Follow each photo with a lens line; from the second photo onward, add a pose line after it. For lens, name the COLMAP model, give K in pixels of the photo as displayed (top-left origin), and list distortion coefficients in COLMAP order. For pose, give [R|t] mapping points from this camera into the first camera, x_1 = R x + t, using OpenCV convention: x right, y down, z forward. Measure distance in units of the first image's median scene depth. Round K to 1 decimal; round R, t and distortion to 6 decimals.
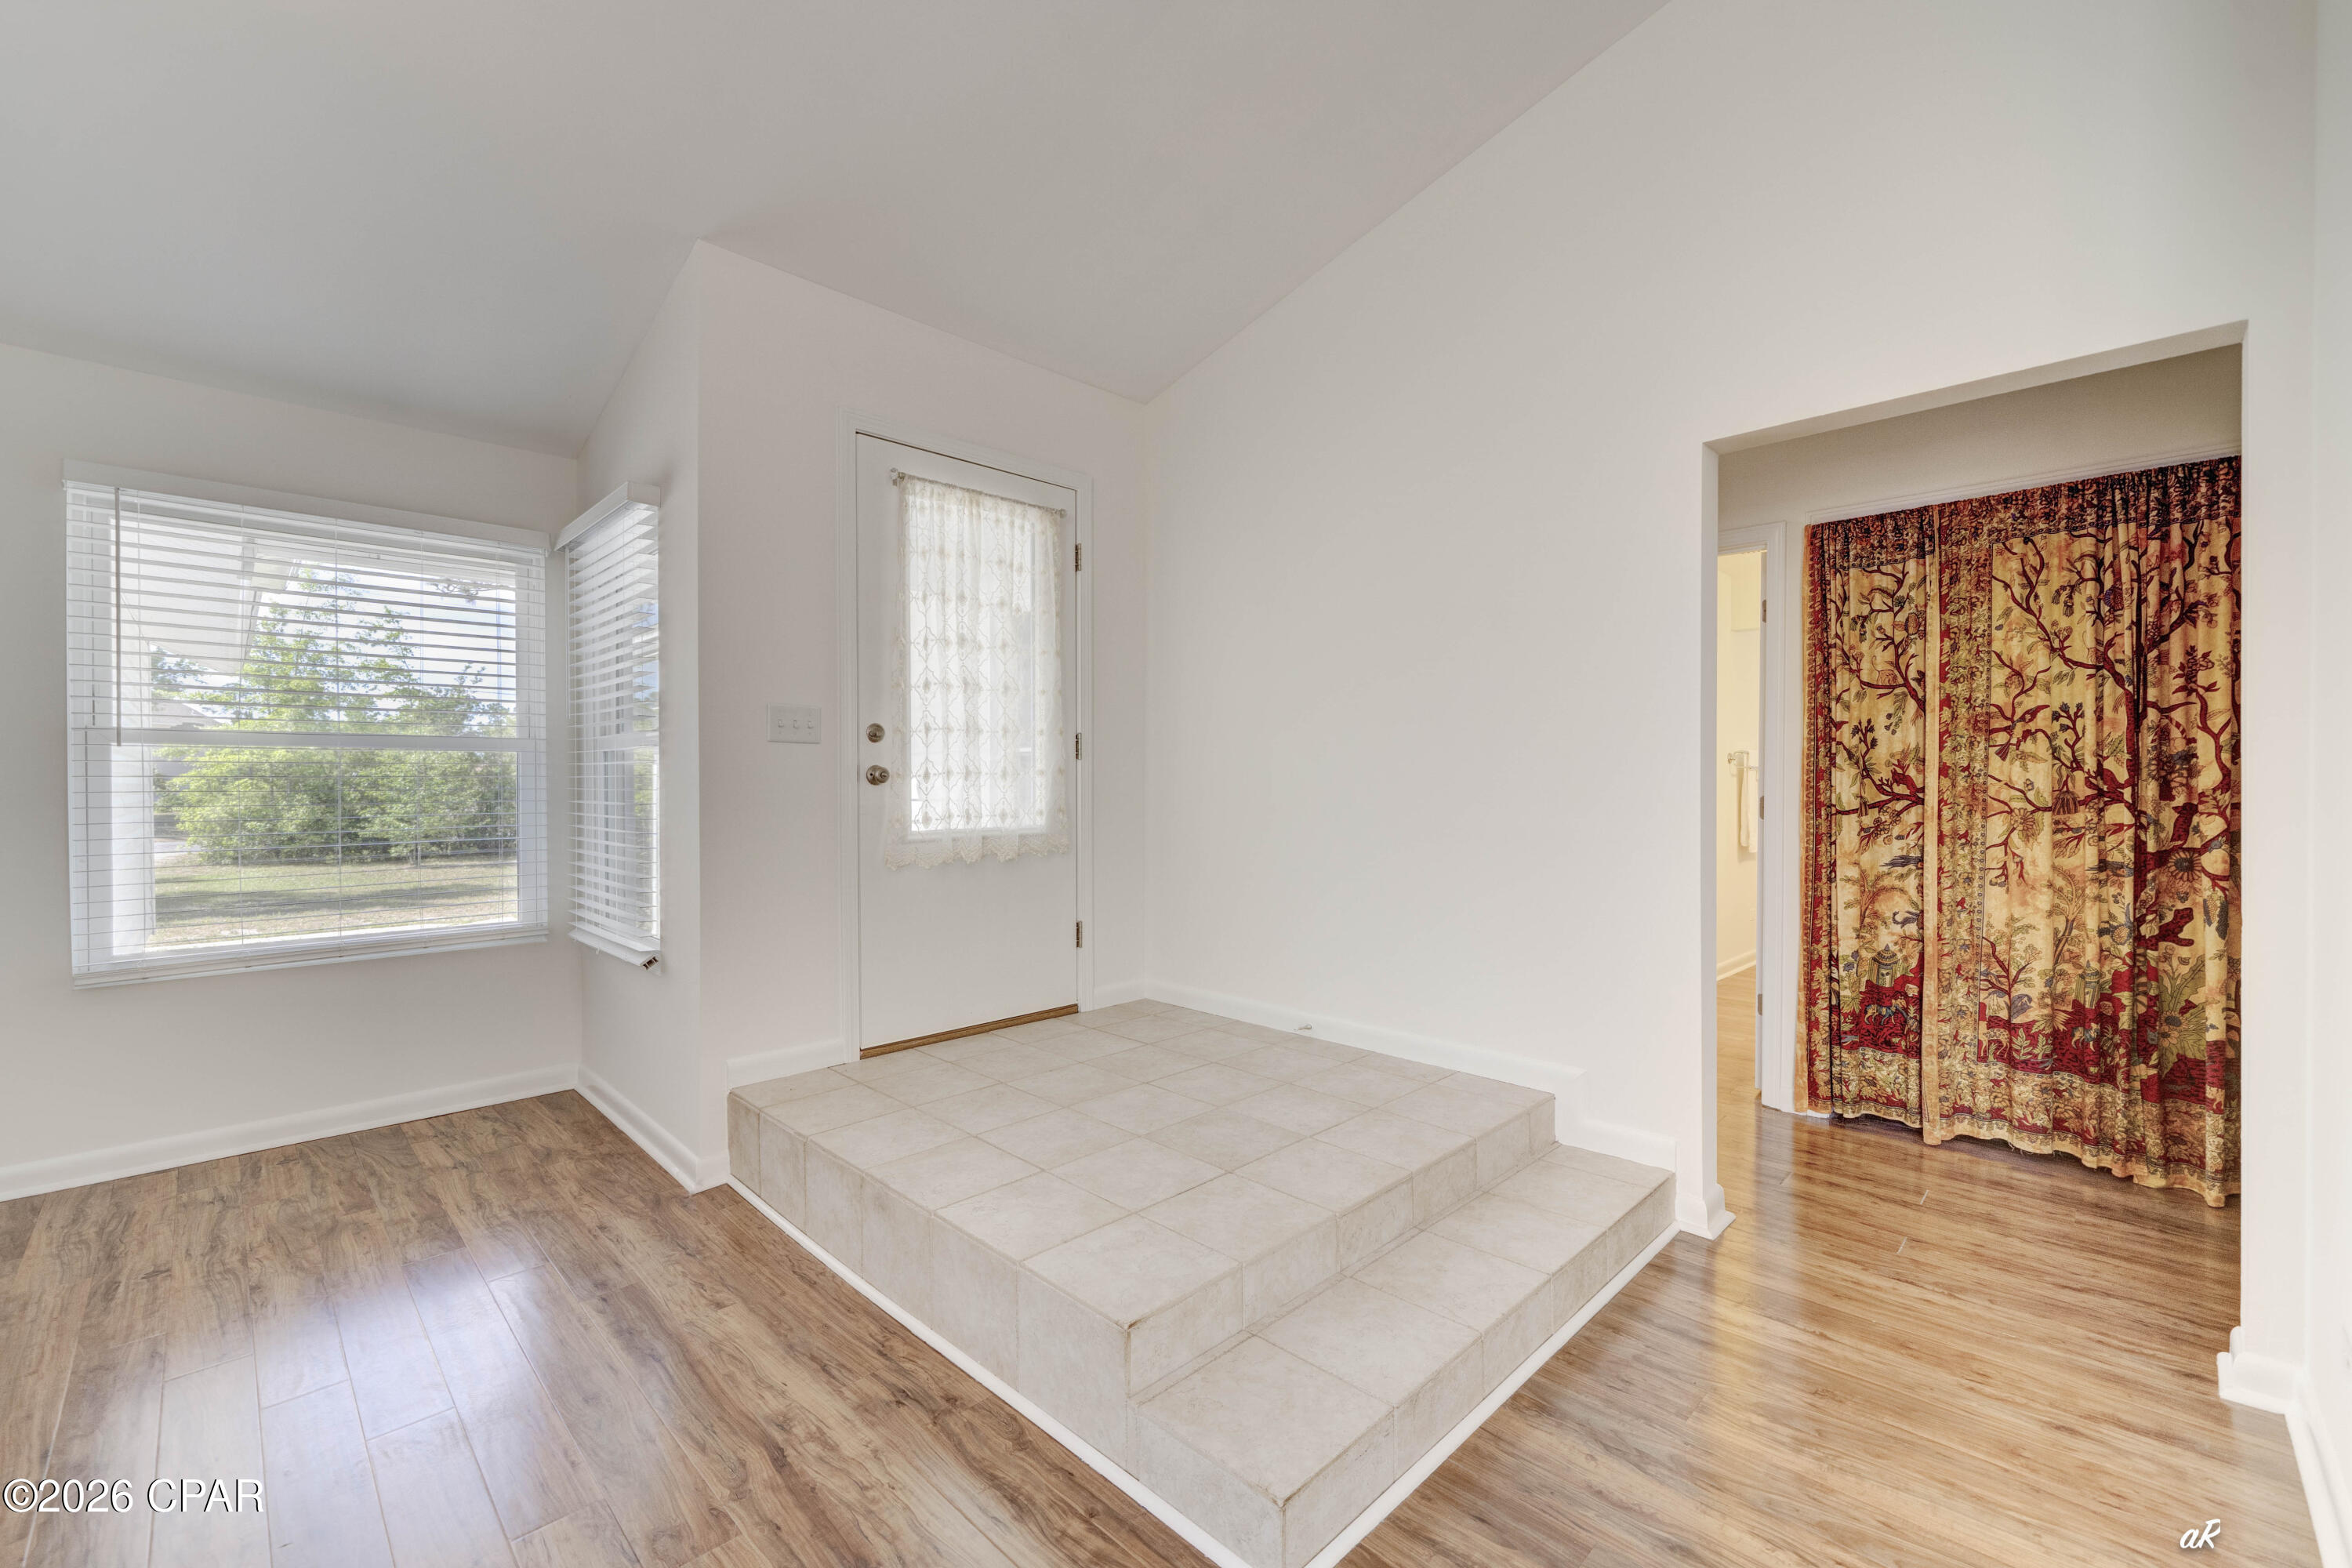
lens RADIAL K [[966.4, 0, 1174.3], [0, 966.4, 777.4], [0, 0, 1]] dist [0.001512, 0.000056]
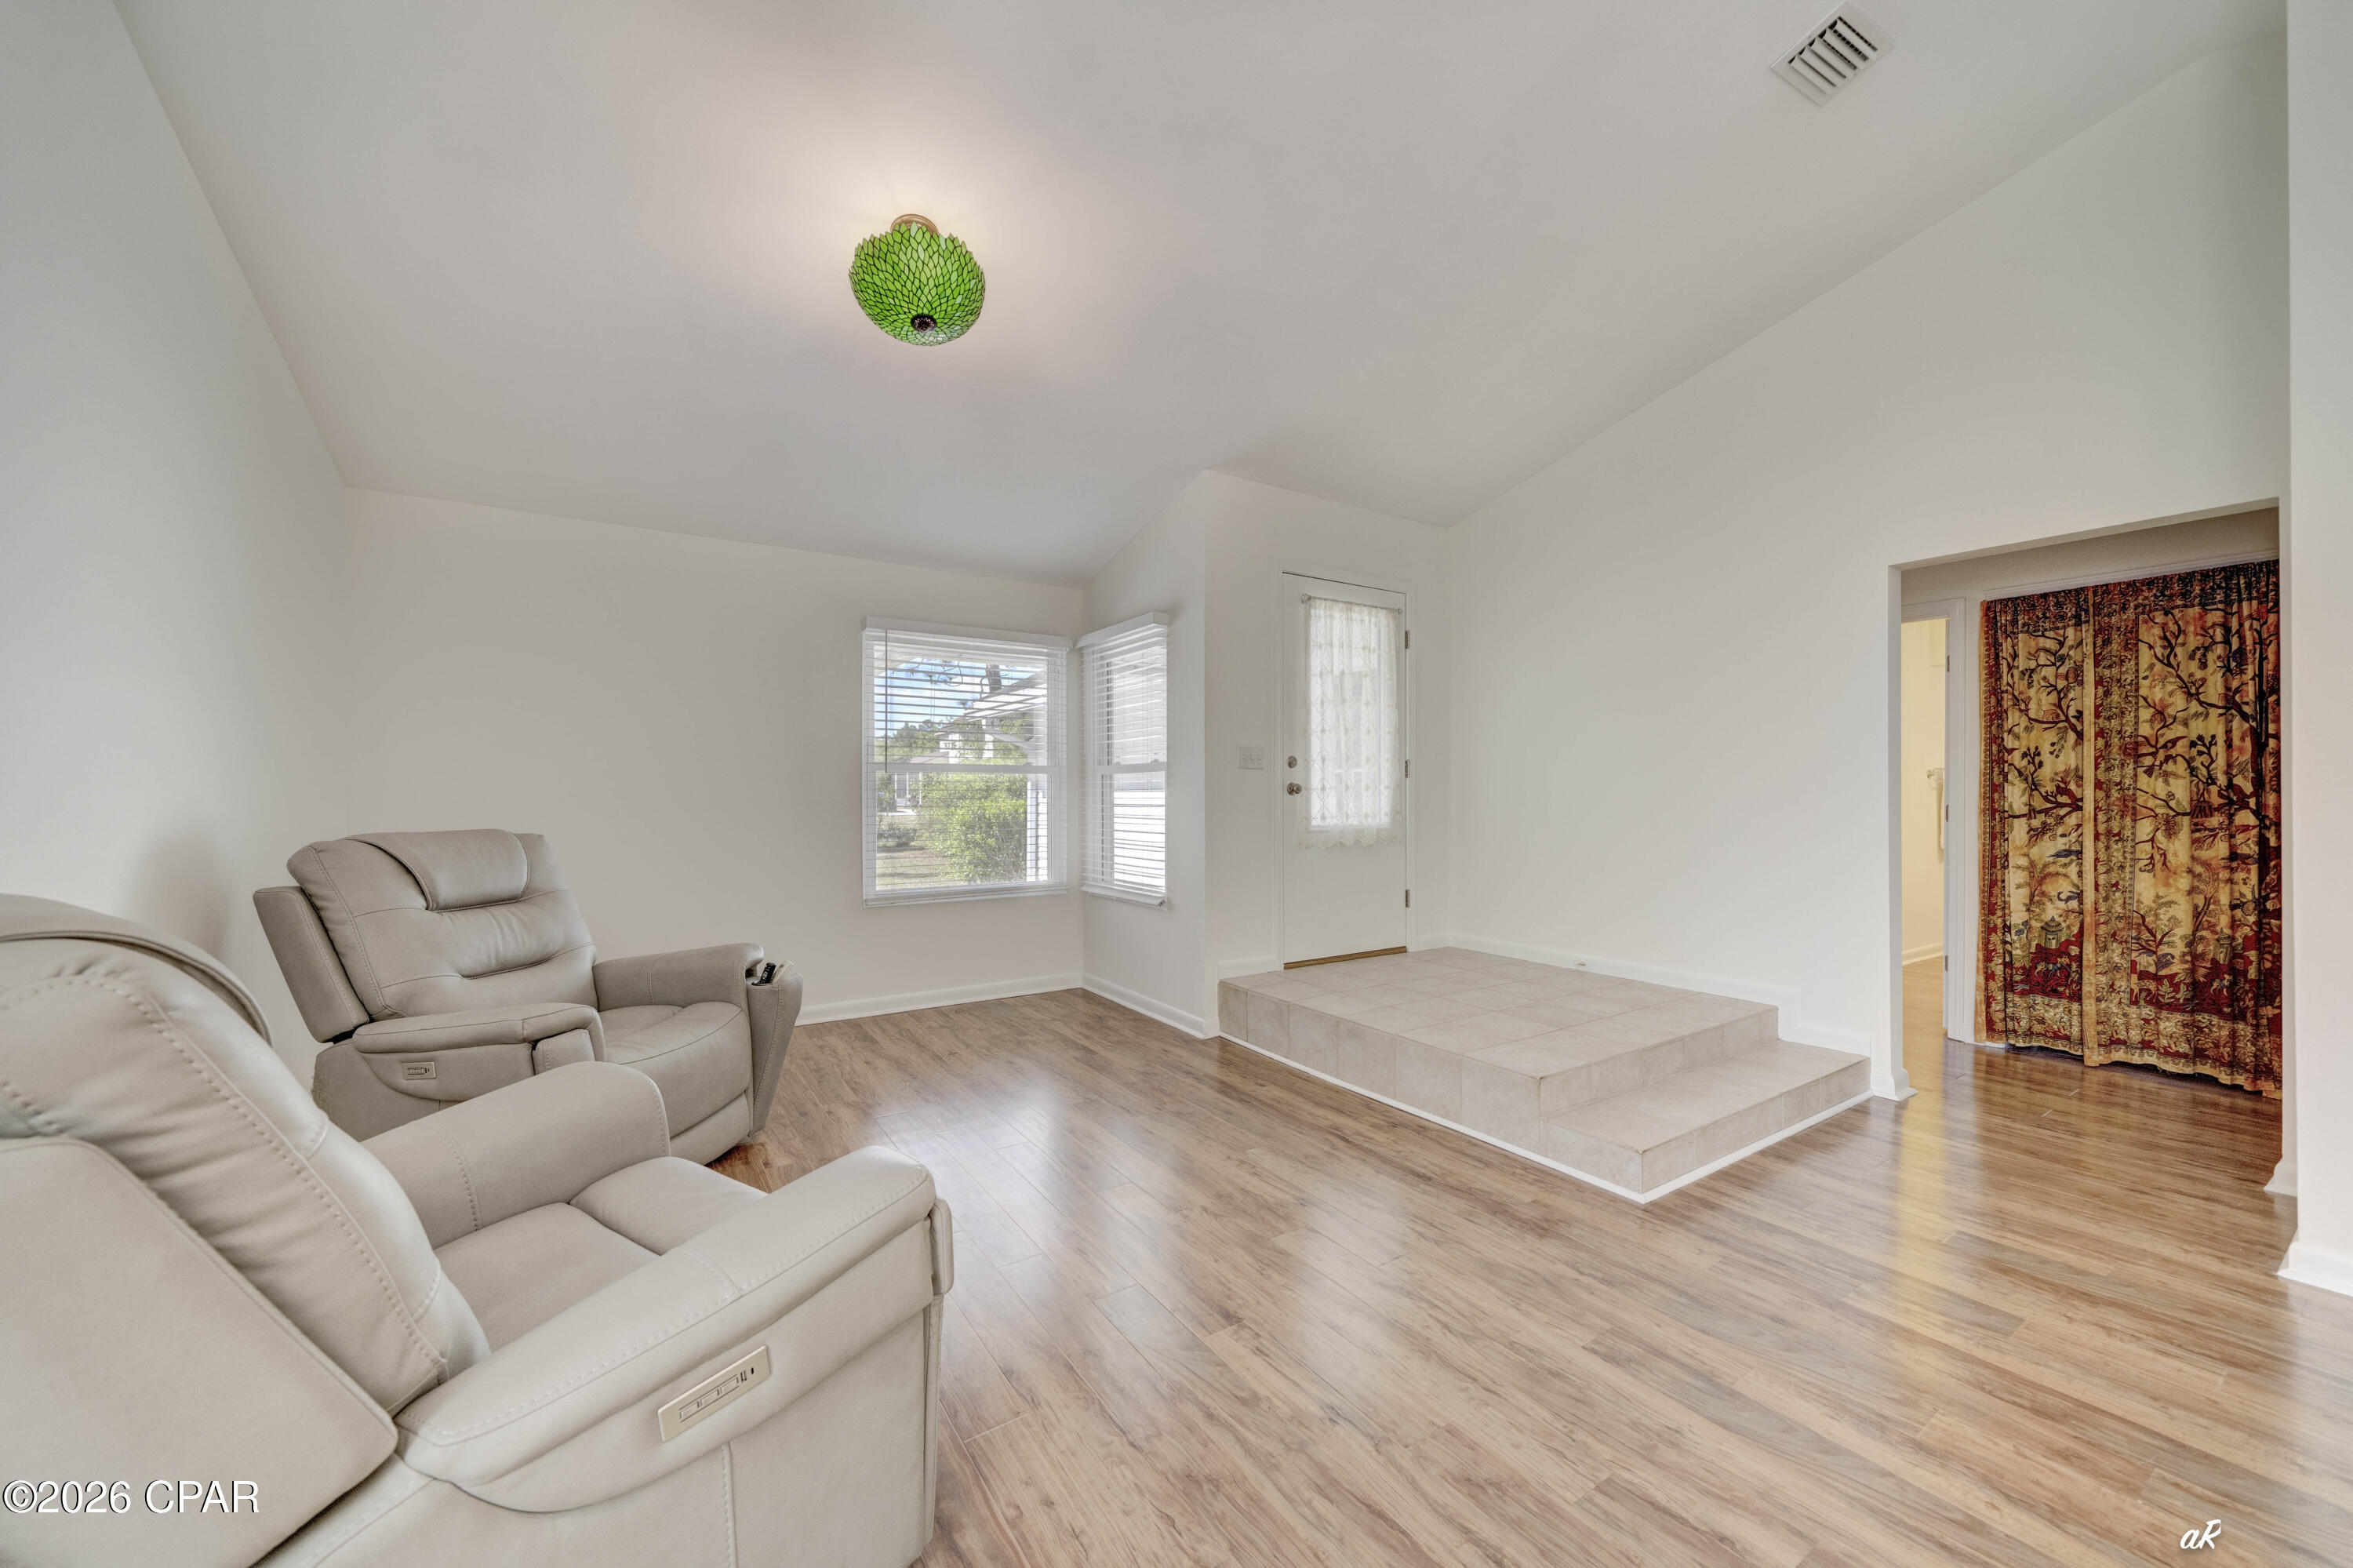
lens RADIAL K [[883.0, 0, 1176.5], [0, 883.0, 784.0], [0, 0, 1]] dist [-0.001334, -0.000065]
pose [[0.980288, -0.001239, -0.197569, -0.210889], [-0.000166, 0.999975, -0.007098, 0.000195], [0.197573, 0.006991, 0.980263, -0.442688]]
